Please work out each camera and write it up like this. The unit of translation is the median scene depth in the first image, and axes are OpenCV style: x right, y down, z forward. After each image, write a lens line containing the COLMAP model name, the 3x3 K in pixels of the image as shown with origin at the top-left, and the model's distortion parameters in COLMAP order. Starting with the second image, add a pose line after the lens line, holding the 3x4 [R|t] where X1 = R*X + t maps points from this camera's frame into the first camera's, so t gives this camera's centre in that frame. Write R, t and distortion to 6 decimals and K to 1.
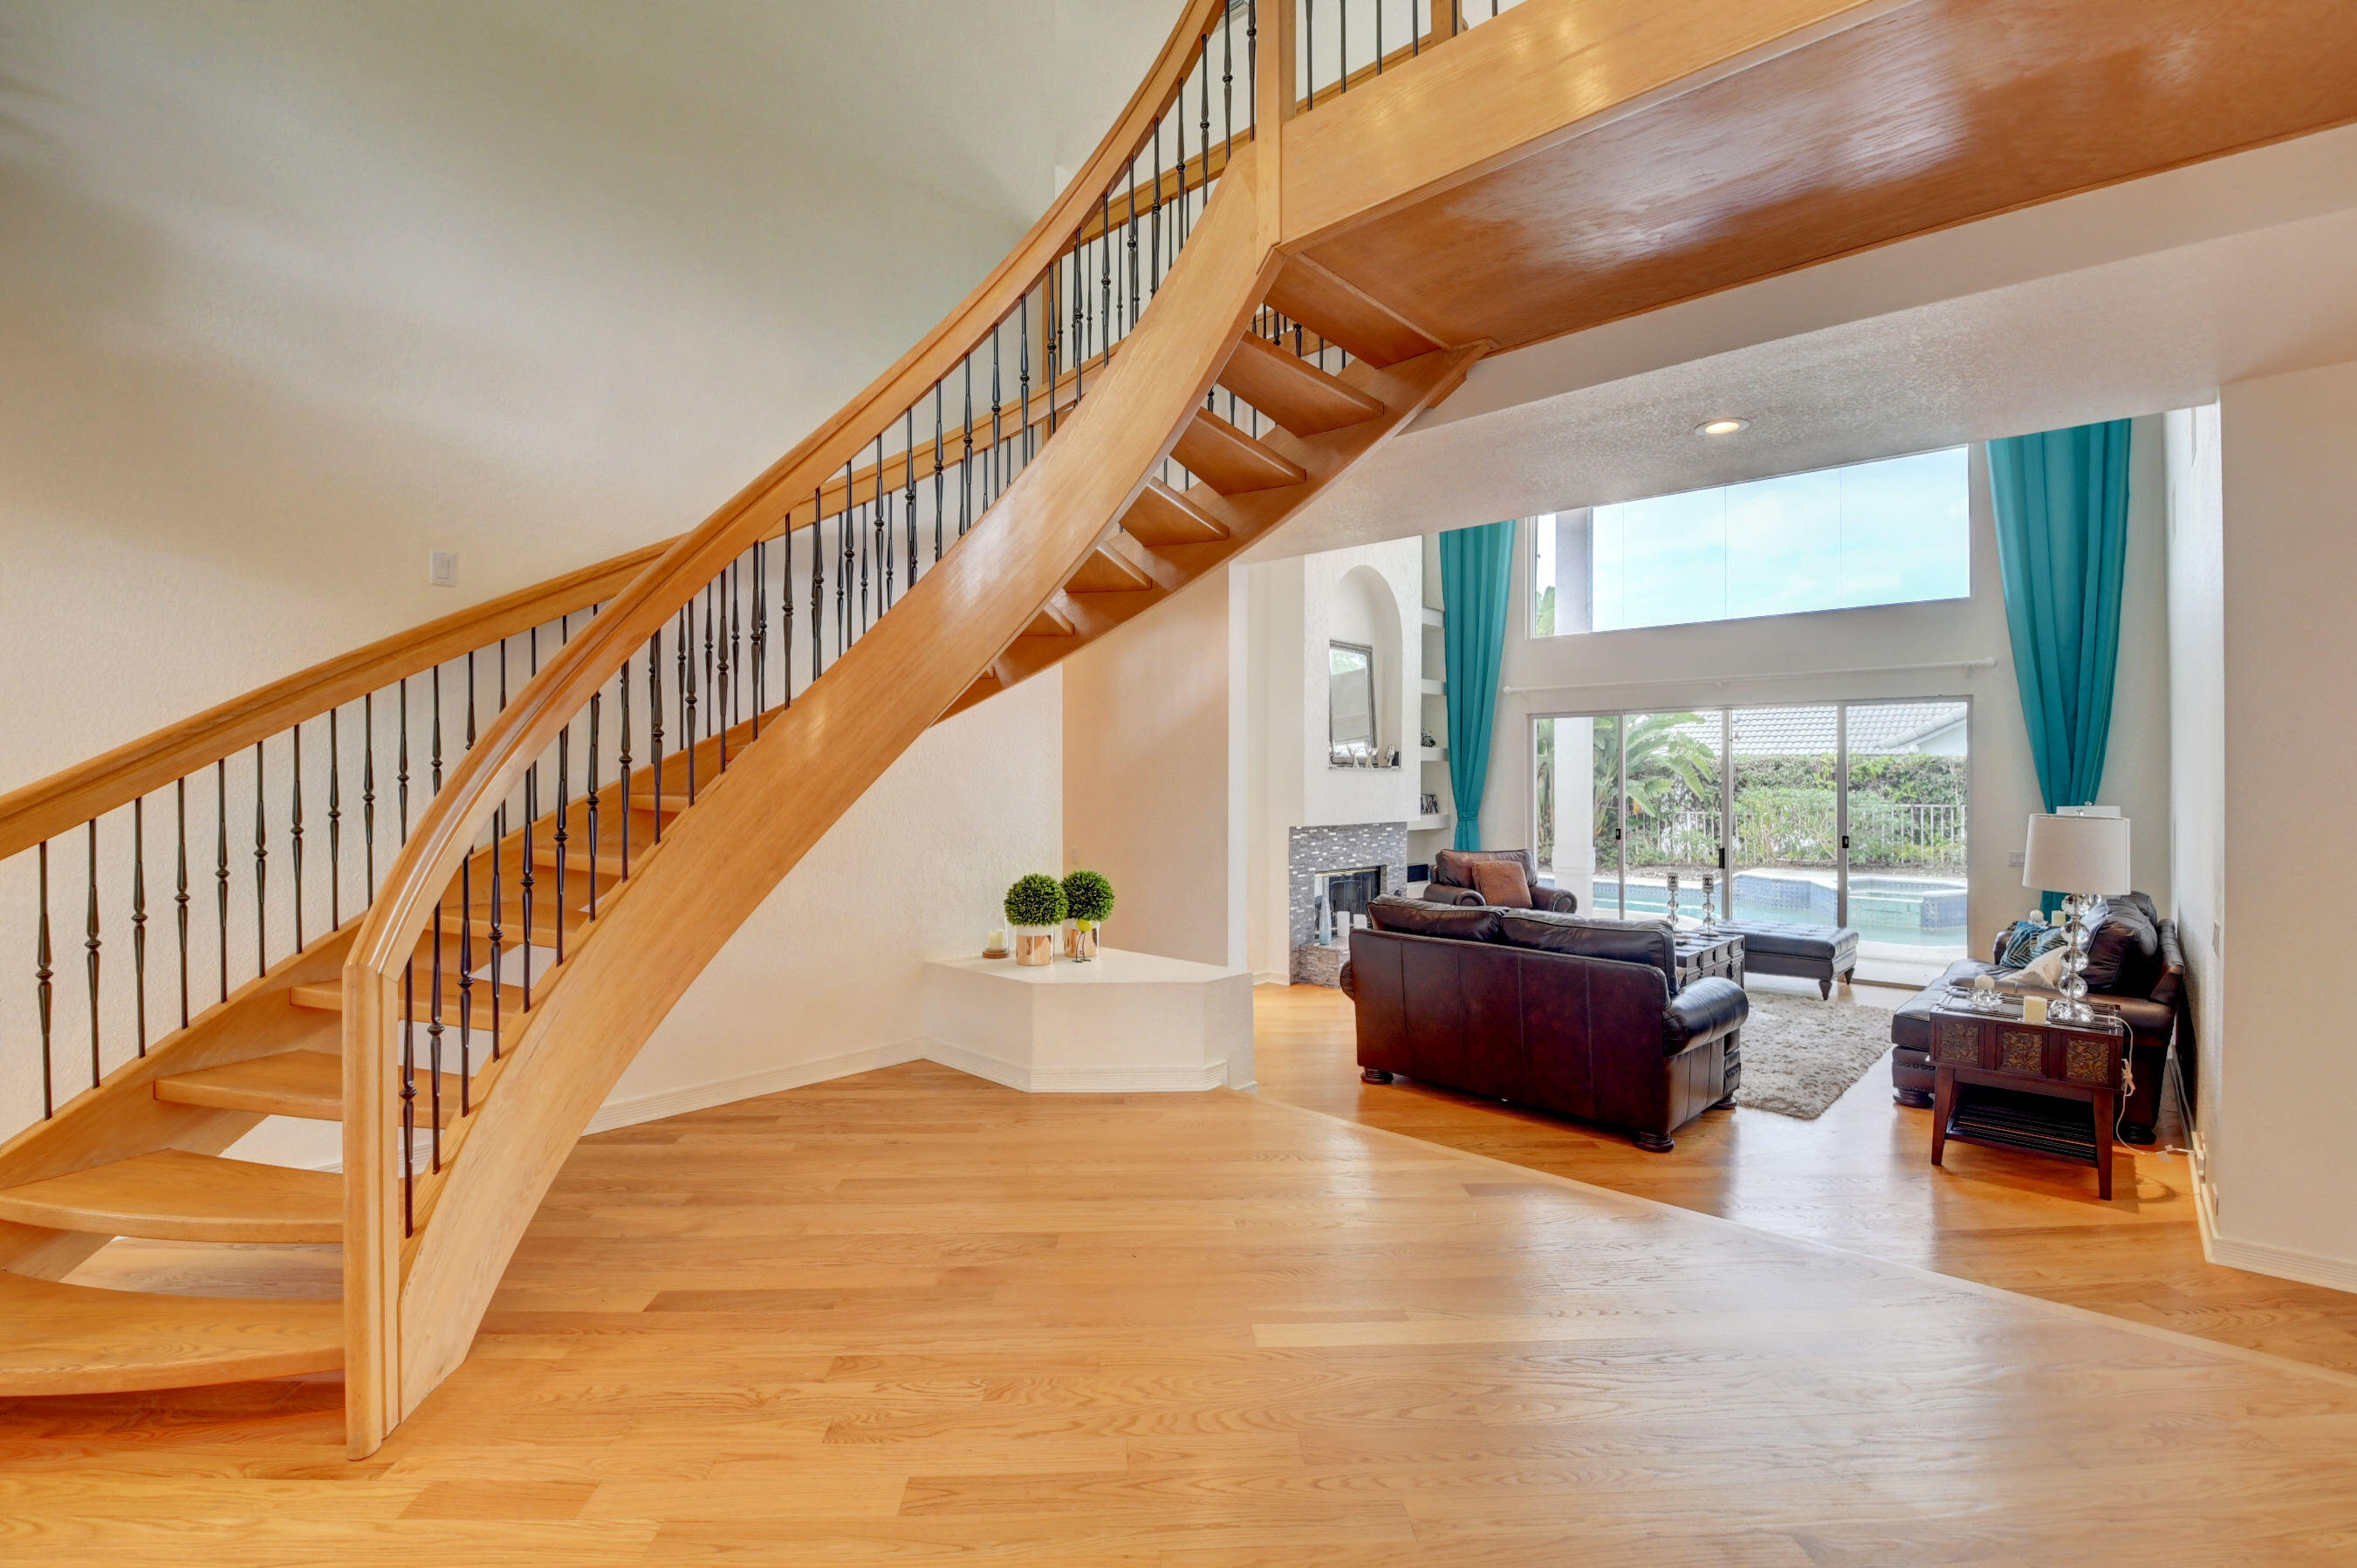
lens RADIAL K [[1037.6, 0, 1166.6], [0, 1037.6, 773.9], [0, 0, 1]] dist [0.000044, -0.015774]
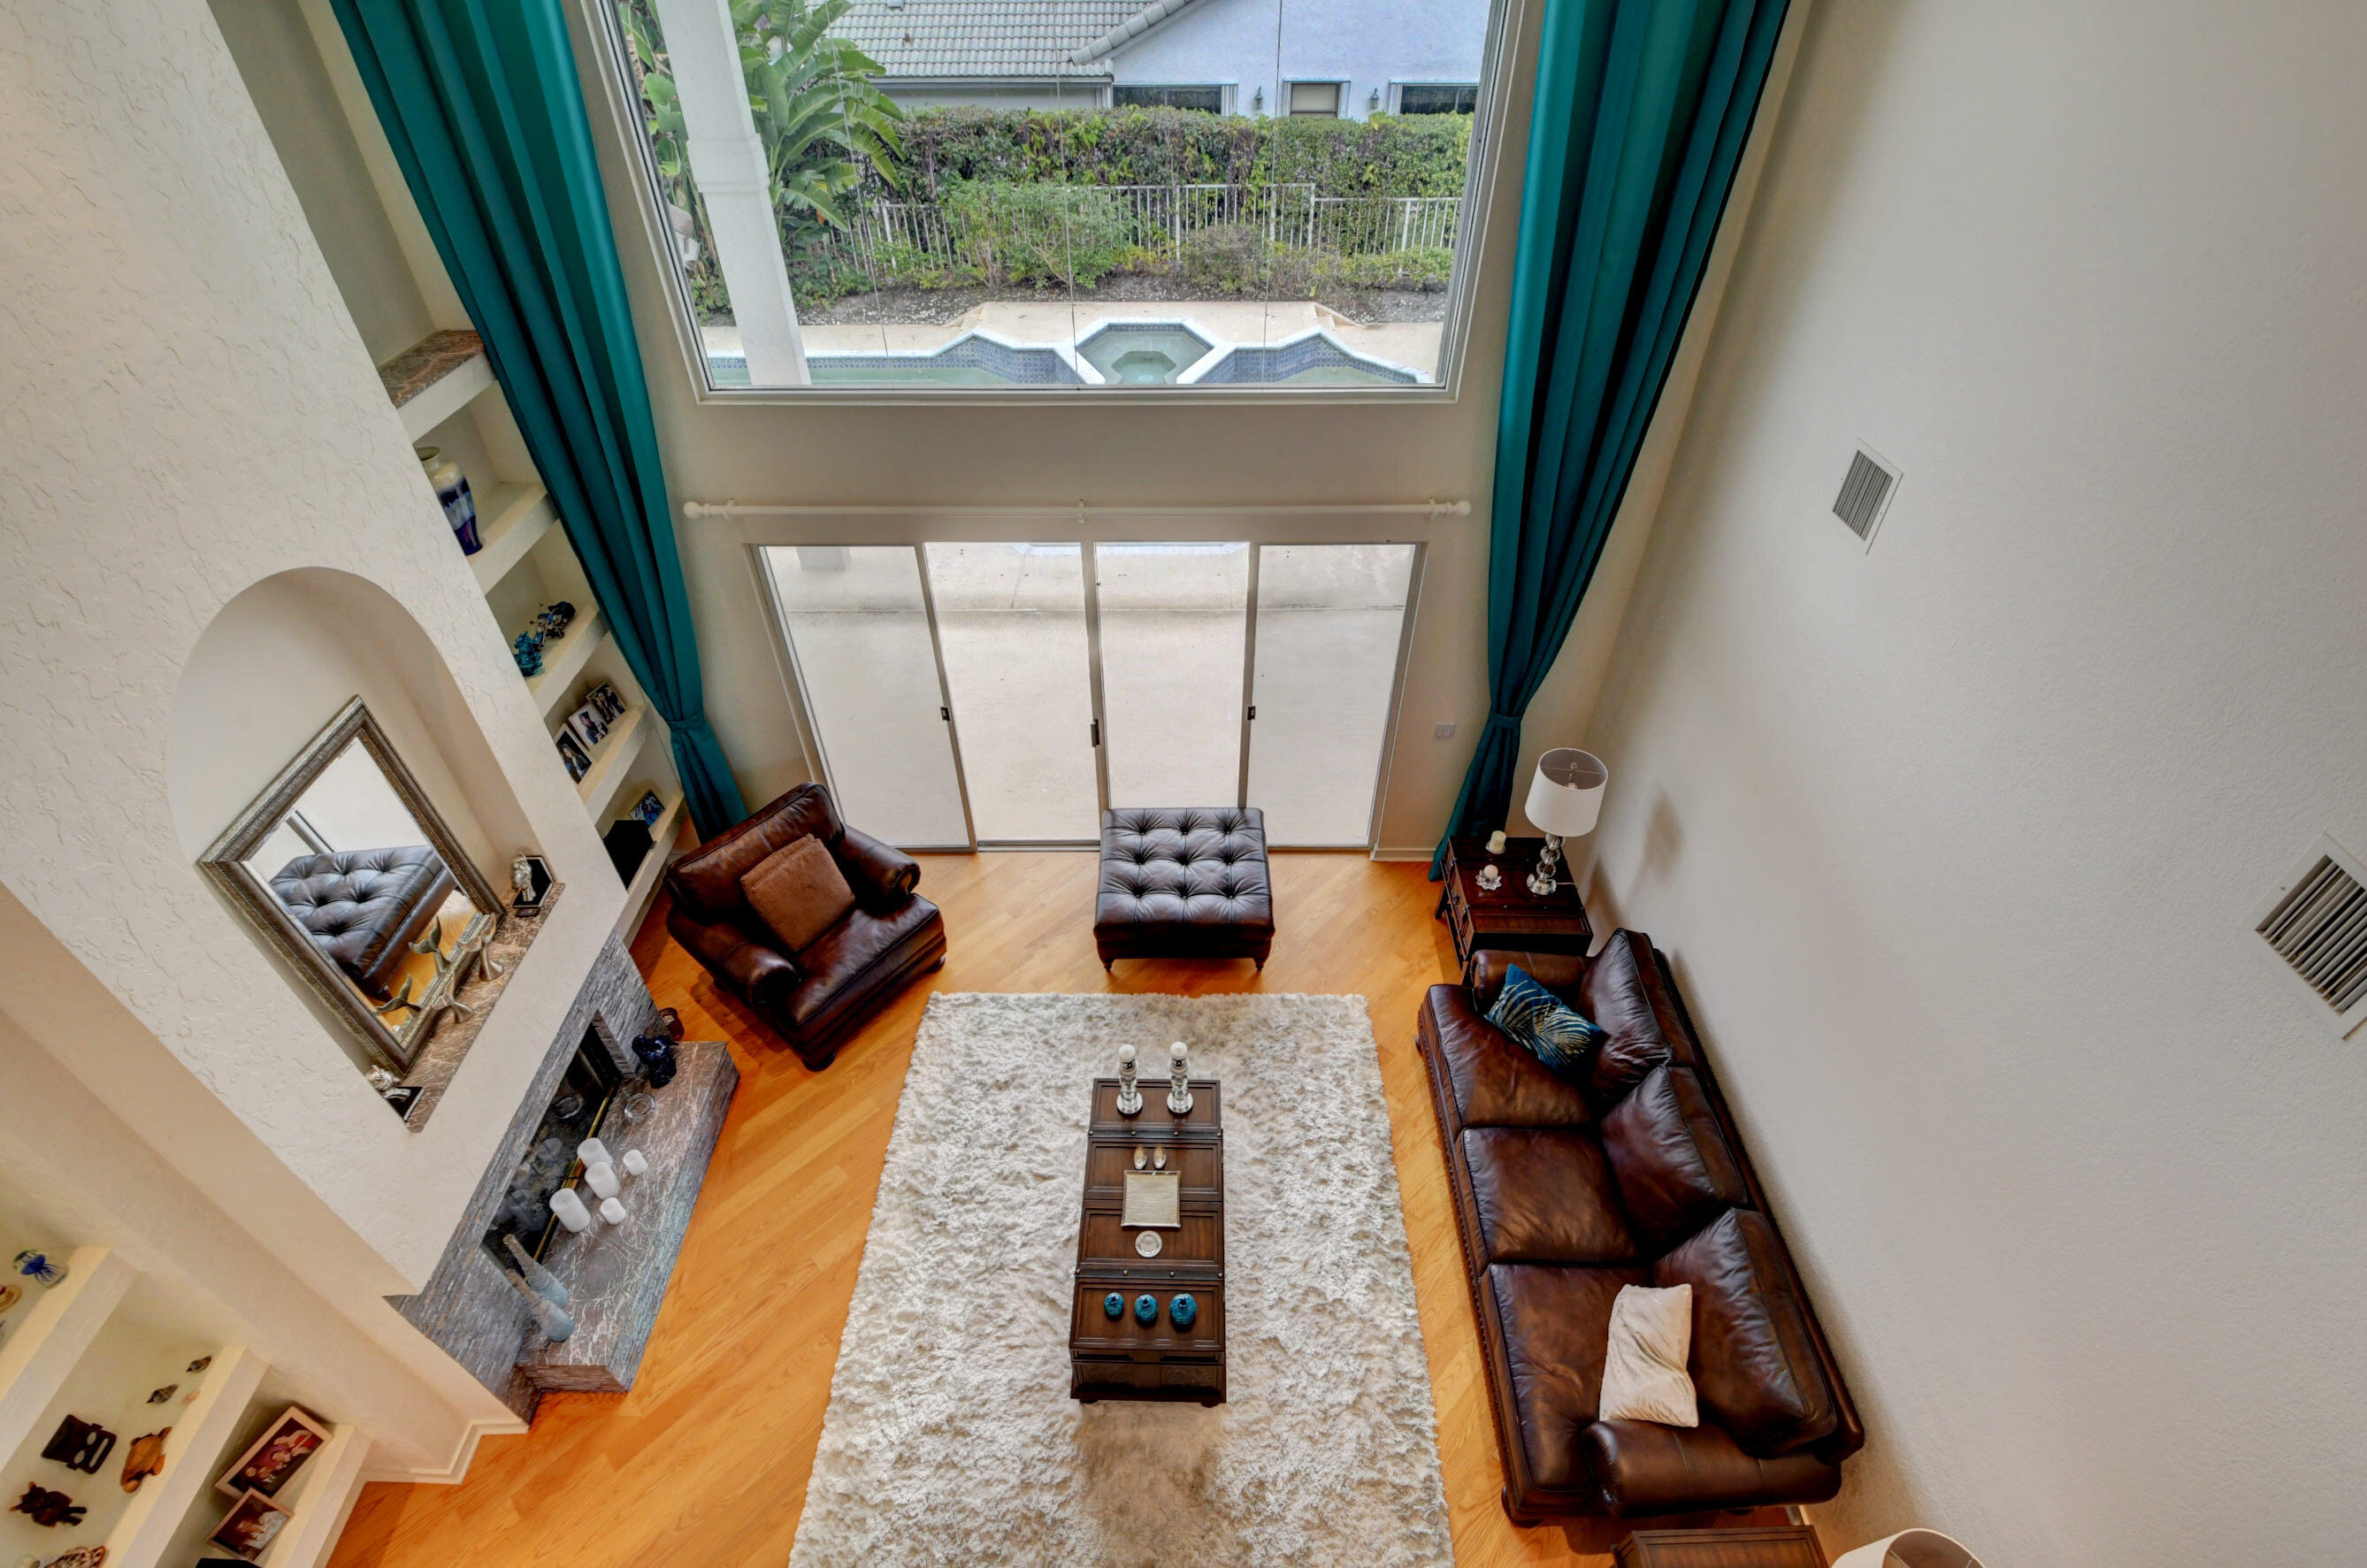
lens RADIAL K [[1042.0, 0, 1175.7], [0, 1042.0, 768.2], [0, 0, 1]] dist [0.000044, -0.015774]
pose [[0.733015, -0.449378, 0.510636, 0.386773], [0.002649, 0.752581, 0.658495, -0.640237], [-0.680207, -0.481334, 0.552843, 1.035958]]
